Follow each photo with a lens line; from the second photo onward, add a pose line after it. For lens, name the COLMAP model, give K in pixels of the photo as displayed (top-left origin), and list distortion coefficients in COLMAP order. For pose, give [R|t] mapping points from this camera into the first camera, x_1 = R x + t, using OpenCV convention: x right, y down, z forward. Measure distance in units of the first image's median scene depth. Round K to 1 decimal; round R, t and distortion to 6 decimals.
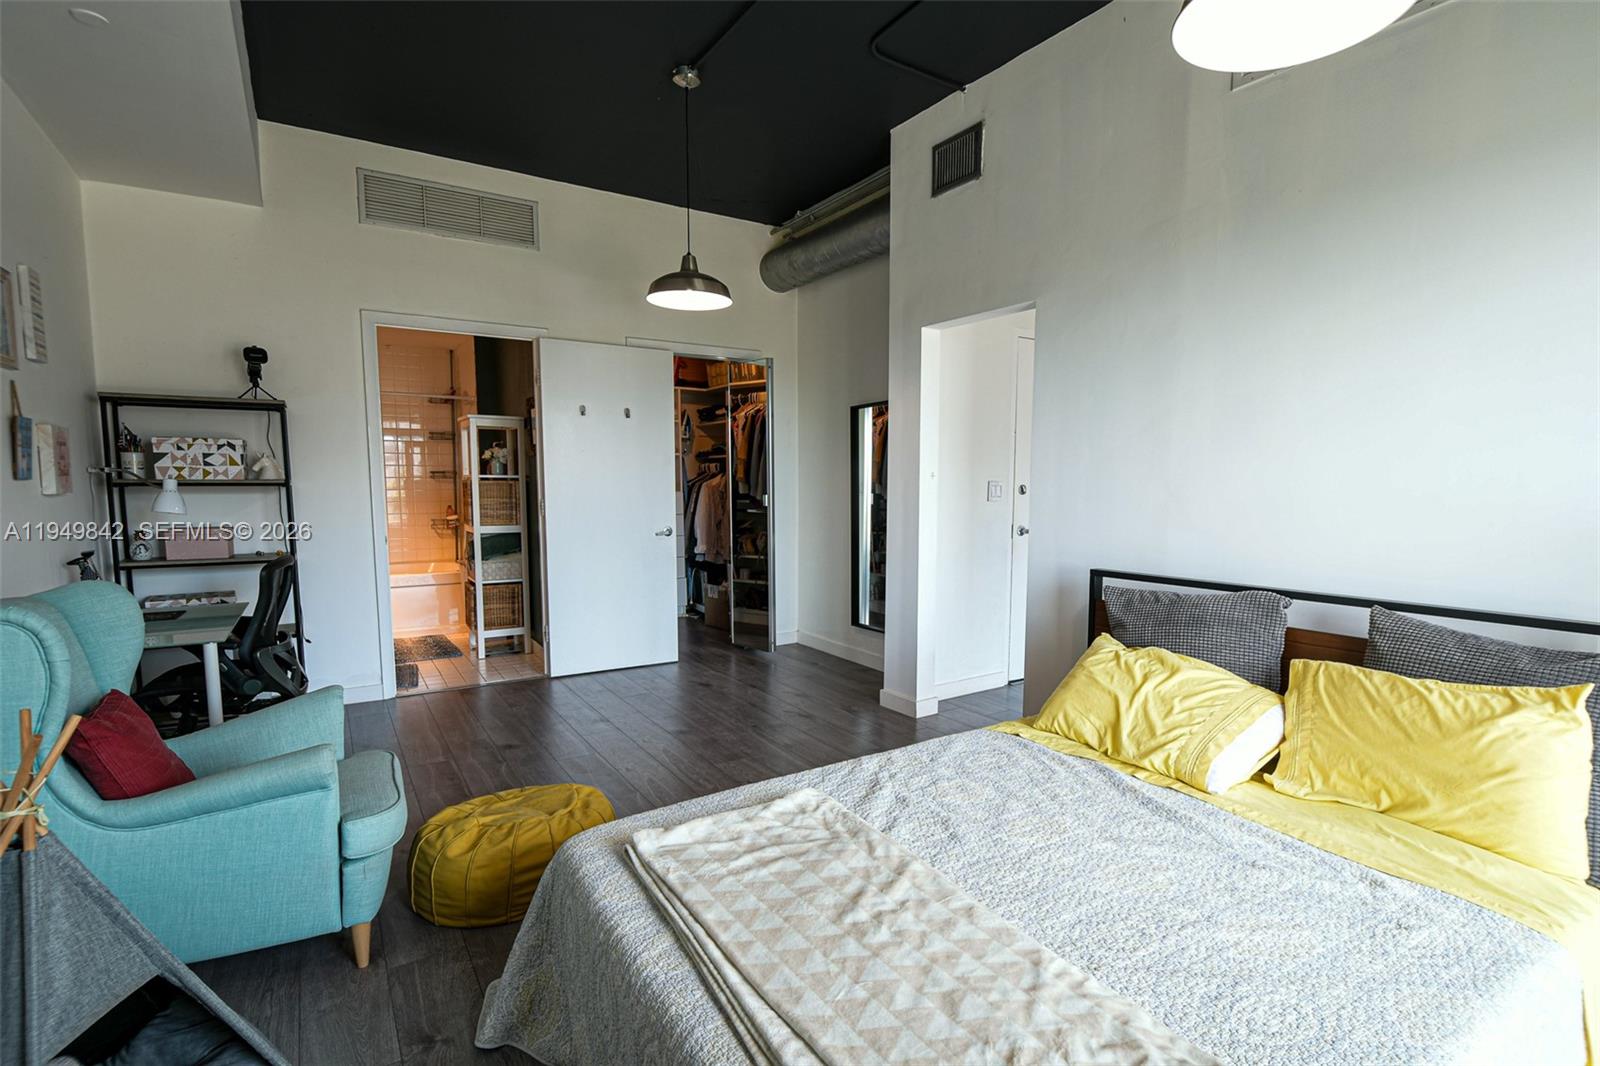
lens RADIAL K [[763.5, 0, 836.6], [0, 763.5, 561.3], [0, 0, 1]] dist [0.000231, -0.015770]
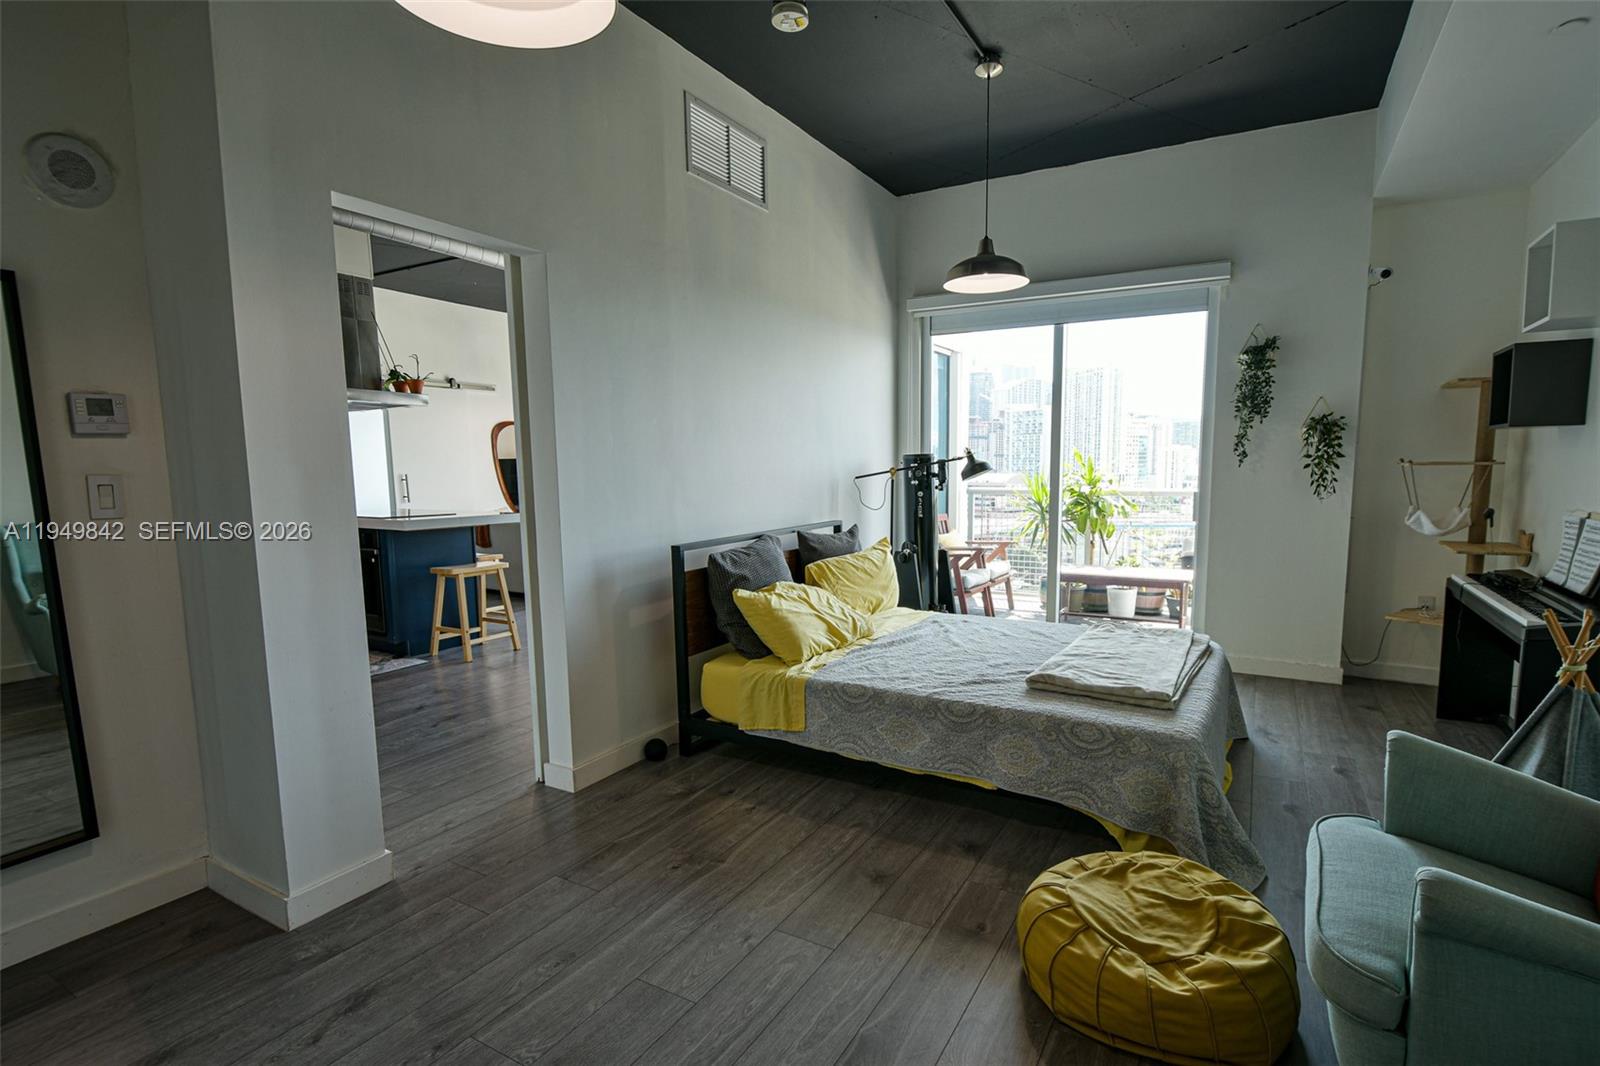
lens RADIAL K [[763.5, 0, 836.6], [0, 763.5, 561.3], [0, 0, 1]] dist [0.000231, -0.015770]
pose [[-0.446217, -0.112607, 0.887812, -1.043539], [0.096120, 0.980283, 0.172646, -0.187084], [-0.889748, 0.162374, -0.426595, 1.765394]]
